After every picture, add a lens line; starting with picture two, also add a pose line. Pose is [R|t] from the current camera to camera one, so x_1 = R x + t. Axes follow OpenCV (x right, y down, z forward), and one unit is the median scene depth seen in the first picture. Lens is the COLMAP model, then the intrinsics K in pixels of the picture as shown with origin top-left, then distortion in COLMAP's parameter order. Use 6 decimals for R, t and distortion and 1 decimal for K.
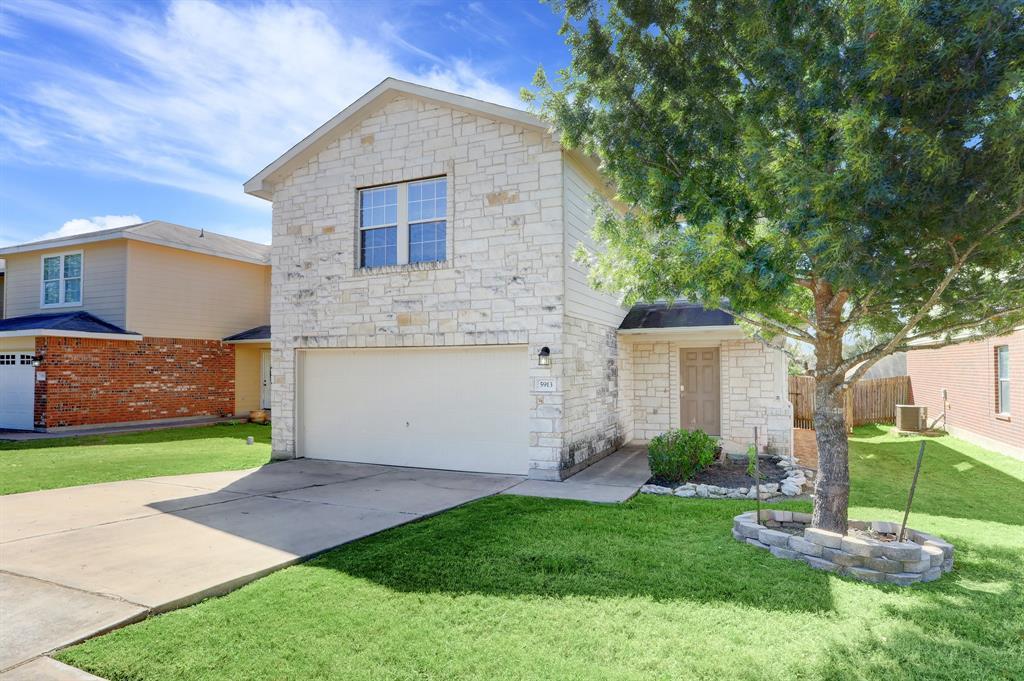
lens RADIAL K [[602.6, 0, 538.7], [0, 602.6, 343.9], [0, 0, 1]] dist [-0.002166, 0.000556]
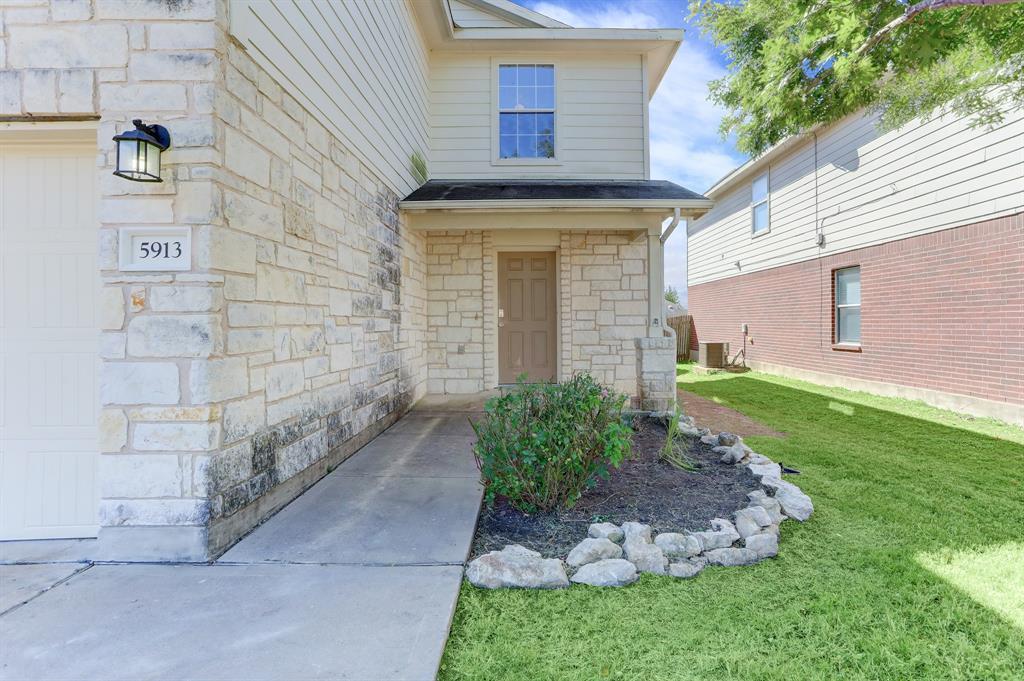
lens RADIAL K [[500.1, 0, 514.2], [0, 500.1, 327.4], [0, 0, 1]] dist [-0.063683, 0.030808]
pose [[0.940551, -0.004706, 0.339619, 0.070683], [-0.010662, 0.999002, 0.043372, 0.068111], [-0.339484, -0.044415, 0.939563, 0.508985]]
